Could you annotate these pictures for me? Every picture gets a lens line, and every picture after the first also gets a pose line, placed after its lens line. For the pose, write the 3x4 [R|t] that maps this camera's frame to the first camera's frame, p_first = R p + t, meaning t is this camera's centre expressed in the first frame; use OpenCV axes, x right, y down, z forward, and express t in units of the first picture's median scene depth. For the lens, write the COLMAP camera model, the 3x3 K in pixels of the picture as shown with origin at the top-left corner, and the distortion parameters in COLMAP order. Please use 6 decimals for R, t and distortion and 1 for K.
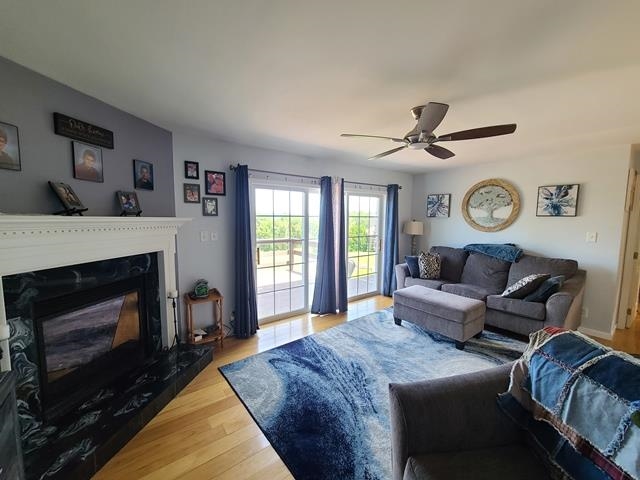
lens RADIAL K [[260.6, 0, 319.9], [0, 260.6, 242.8], [0, 0, 1]] dist [-0.002107, -0.000234]
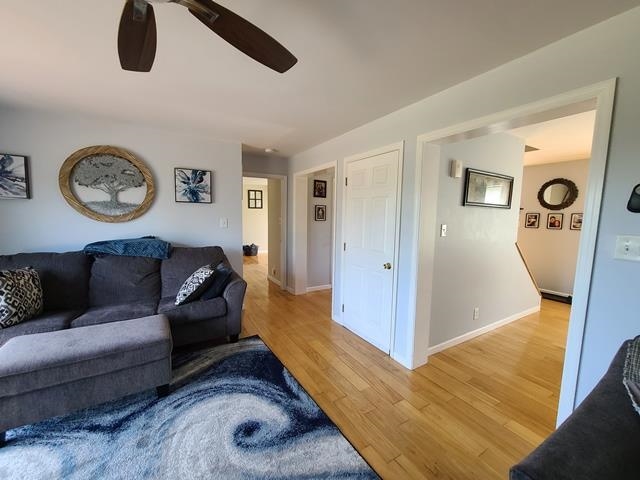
lens RADIAL K [[260.6, 0, 323.5], [0, 260.6, 240.7], [0, 0, 1]] dist [-0.002107, -0.000234]
pose [[0.101431, -0.104004, 0.989391, 0.007713], [0.078963, 0.992224, 0.096207, -0.019043], [-0.991704, 0.068367, 0.108854, 0.444200]]
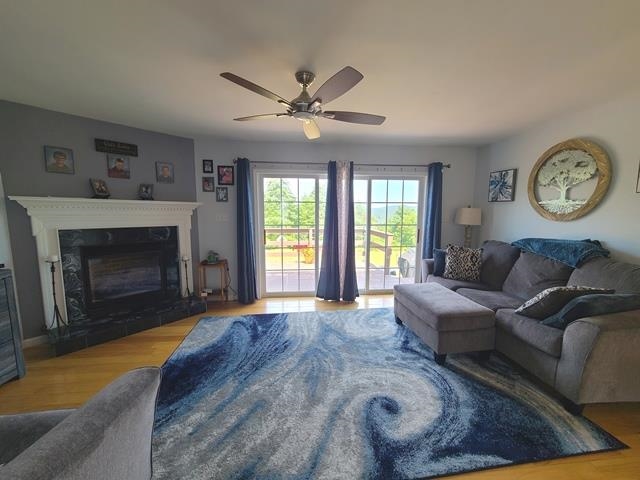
lens RADIAL K [[260.6, 0, 321.2], [0, 260.6, 241.9], [0, 0, 1]] dist [-0.002107, -0.000234]
pose [[0.854095, 0.058370, -0.516831, 0.563657], [-0.049722, 0.998295, 0.030576, 0.025344], [0.517735, -0.000417, 0.855541, 0.143966]]
